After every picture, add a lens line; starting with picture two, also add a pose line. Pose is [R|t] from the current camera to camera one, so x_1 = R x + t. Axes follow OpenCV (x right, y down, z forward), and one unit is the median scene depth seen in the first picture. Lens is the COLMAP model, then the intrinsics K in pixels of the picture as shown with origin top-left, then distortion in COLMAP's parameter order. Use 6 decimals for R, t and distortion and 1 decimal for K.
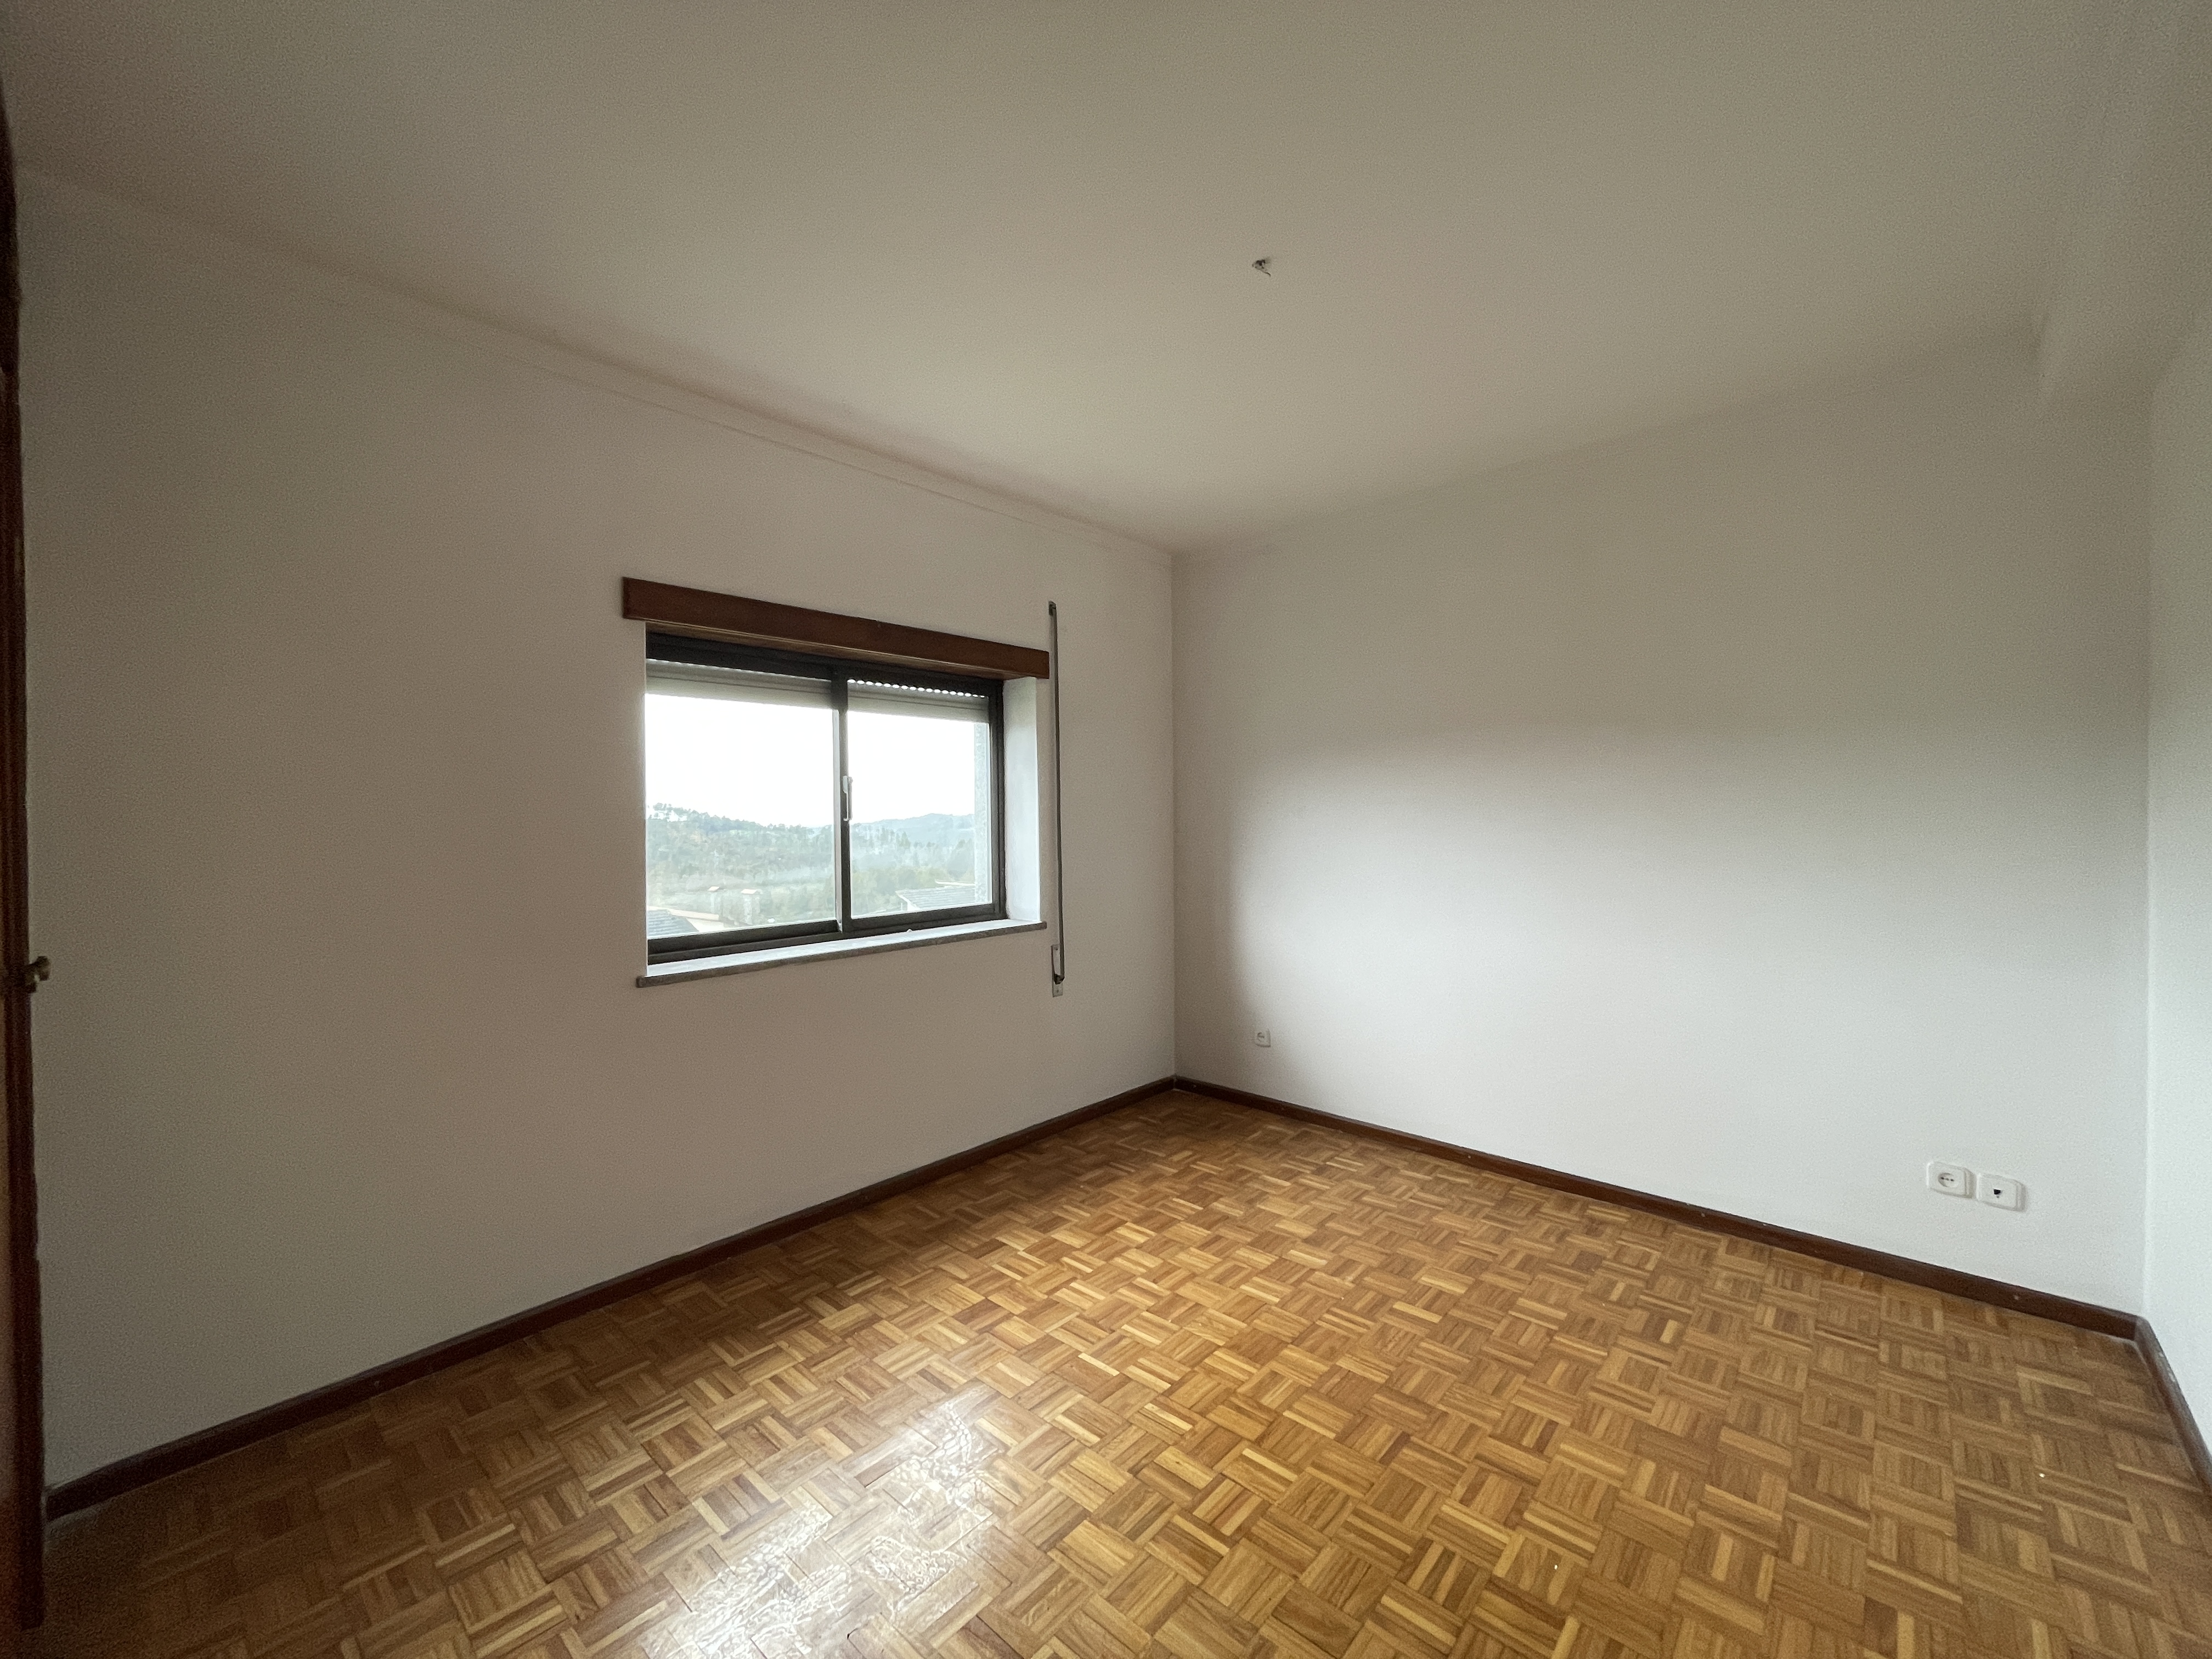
lens RADIAL K [[886.2, 0, 1111.2], [0, 886.2, 821.7], [0, 0, 1]] dist [-0.011328, 0.000047]
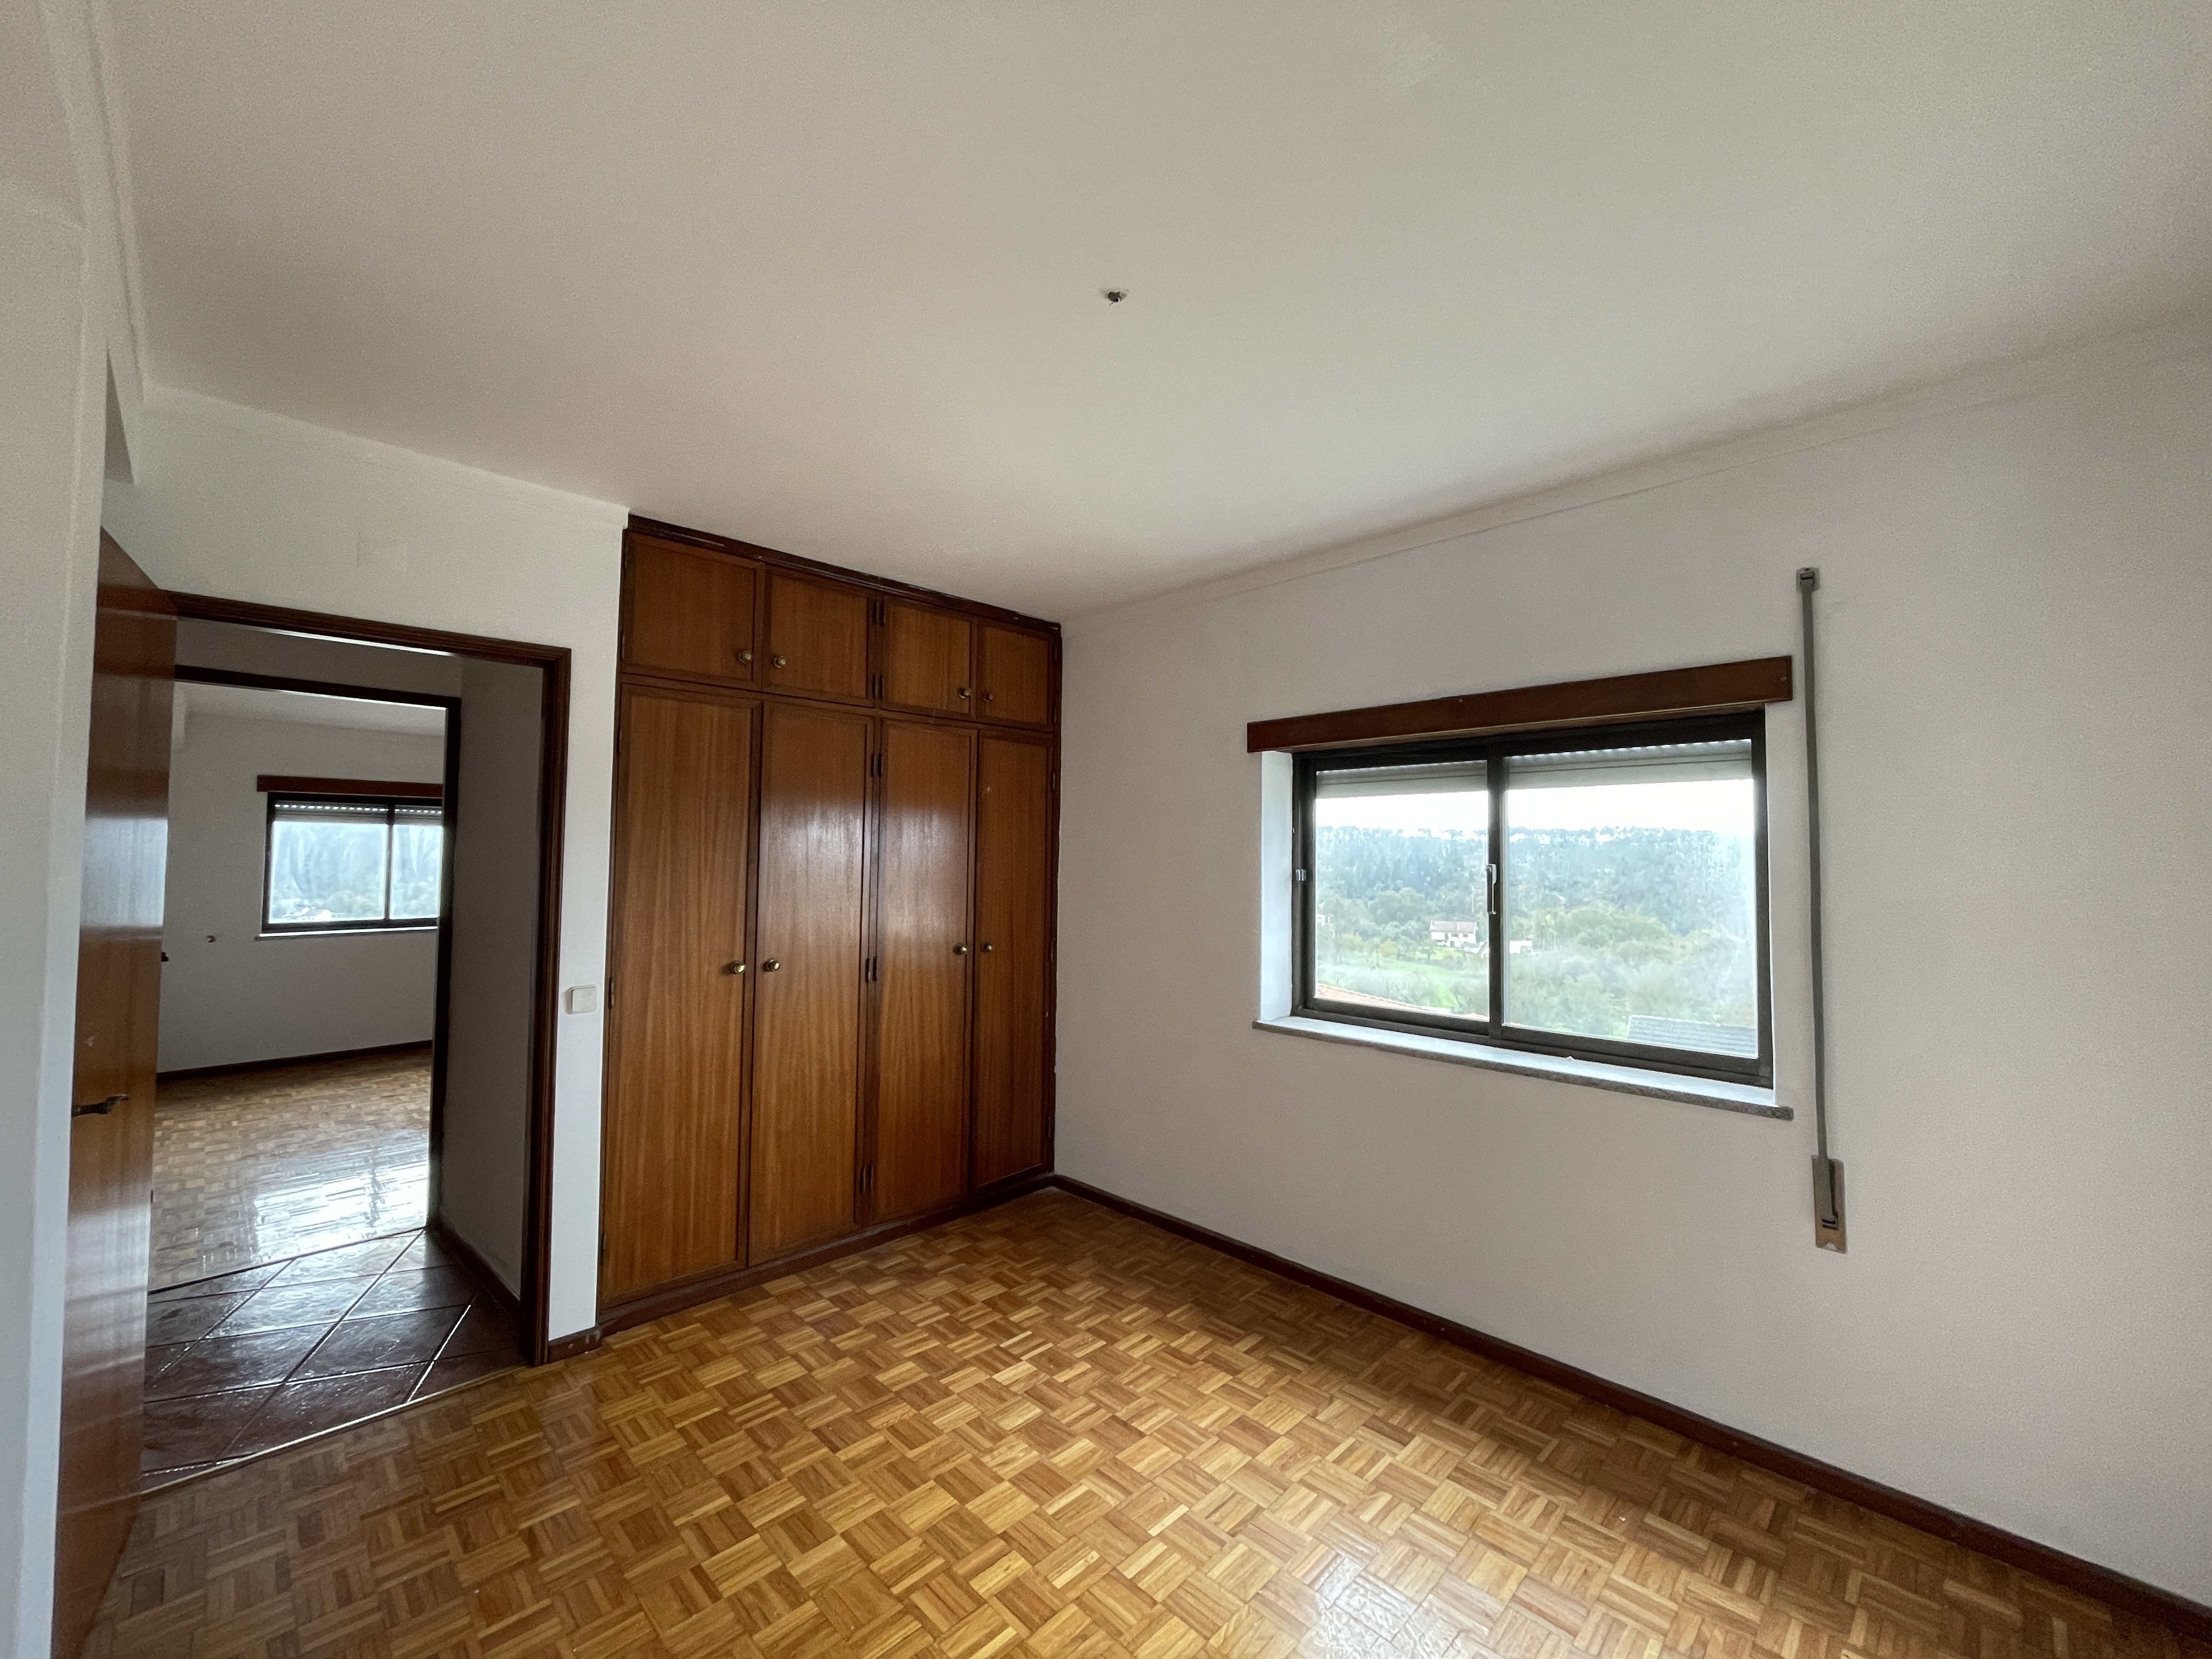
lens RADIAL K [[886.2, 0, 1111.2], [0, 886.2, 821.7], [0, 0, 1]] dist [-0.011328, 0.000047]
pose [[-0.062585, -0.040781, -0.997206, 0.730167], [-0.022572, 0.998967, -0.039437, -0.057963], [0.997784, 0.020040, -0.063441, 0.770503]]
